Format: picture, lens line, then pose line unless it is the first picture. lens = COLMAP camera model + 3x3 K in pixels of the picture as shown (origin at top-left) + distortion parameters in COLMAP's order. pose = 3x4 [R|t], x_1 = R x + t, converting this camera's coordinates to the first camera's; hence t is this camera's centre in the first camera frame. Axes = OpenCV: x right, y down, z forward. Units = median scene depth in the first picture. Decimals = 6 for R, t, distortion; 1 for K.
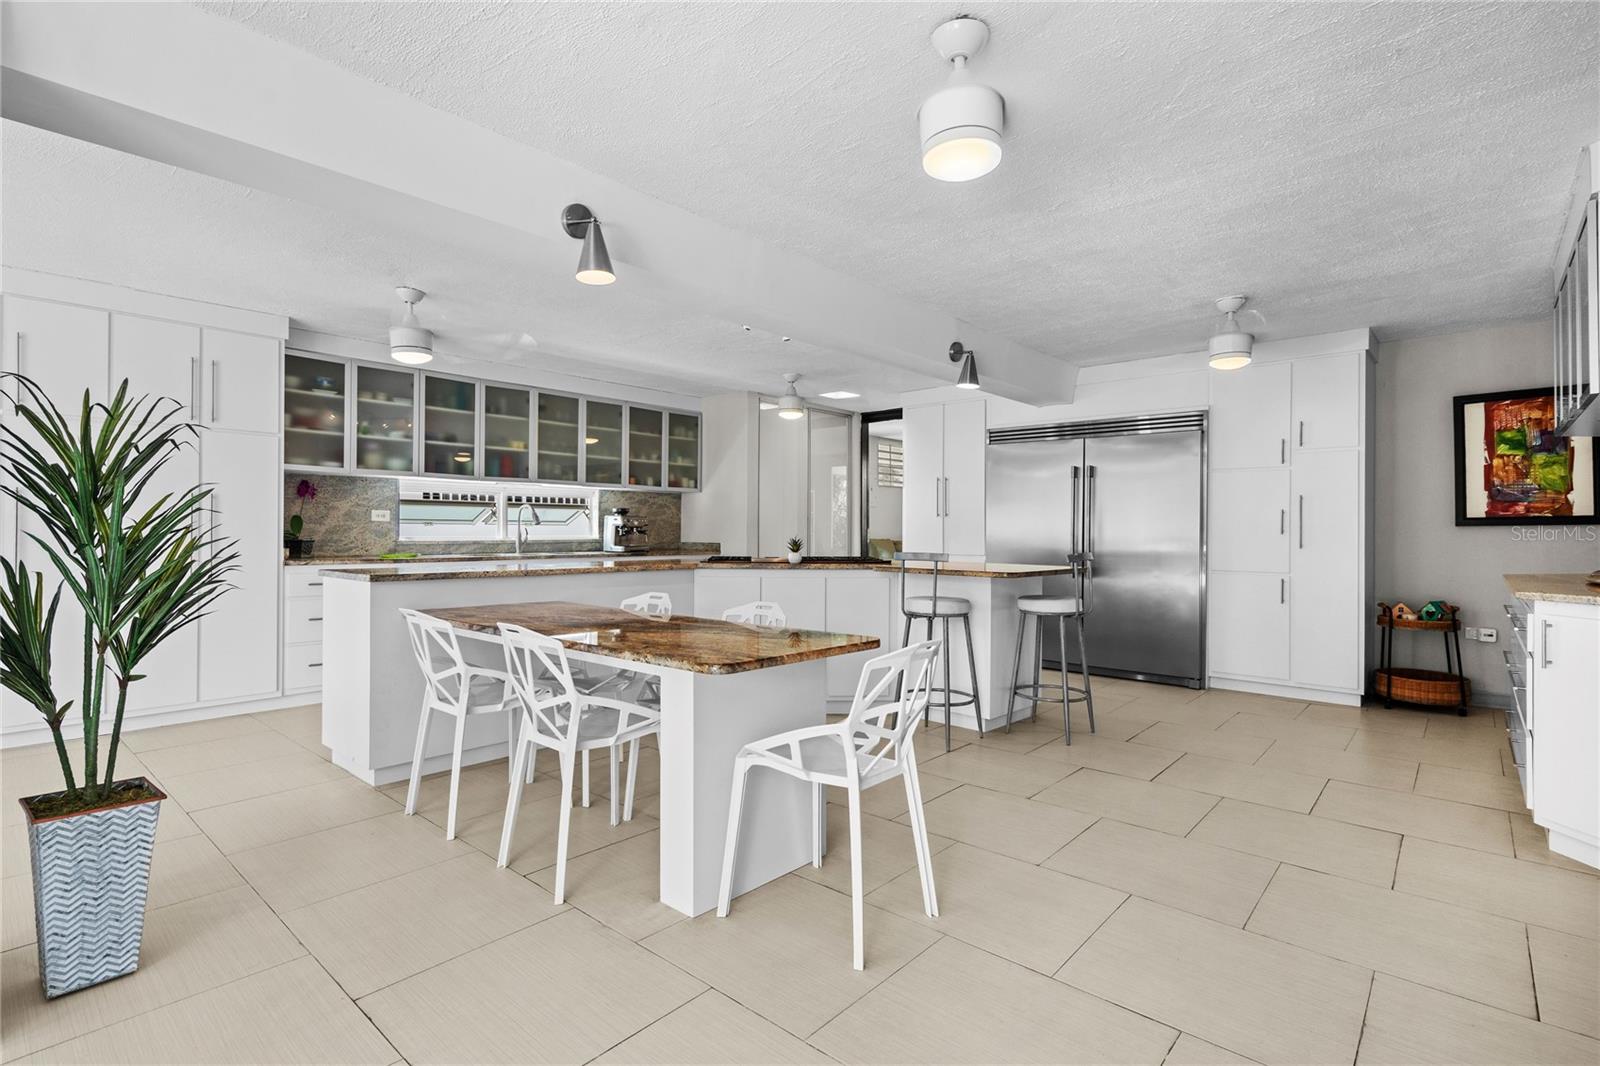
lens RADIAL K [[762.0, 0, 800.0], [0, 762.0, 533.0], [0, 0, 1]] dist [0.000561, 0.000275]
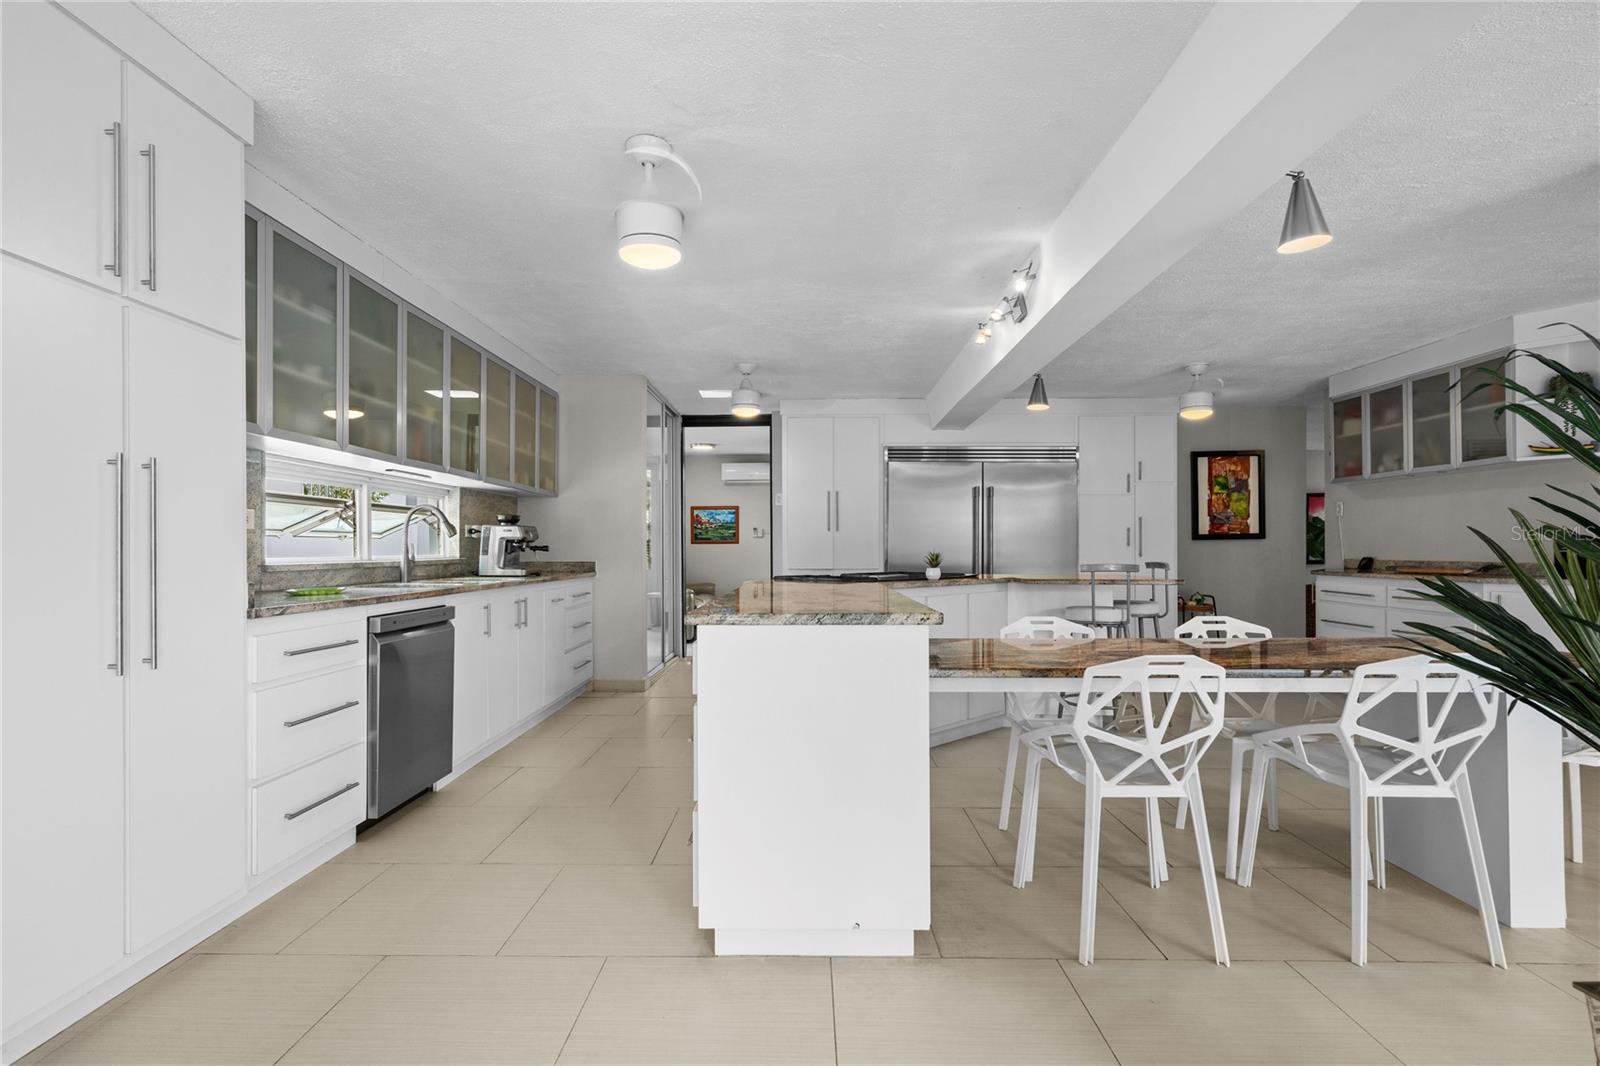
lens RADIAL K [[763.9, 0, 796.6], [0, 763.9, 539.4], [0, 0, 1]] dist [0.000236, 0.000123]
pose [[0.760994, 0.002093, 0.648756, -0.617031], [0.007695, 0.999895, -0.012251, 0.001543], [-0.648713, 0.014315, 0.760898, 0.350889]]
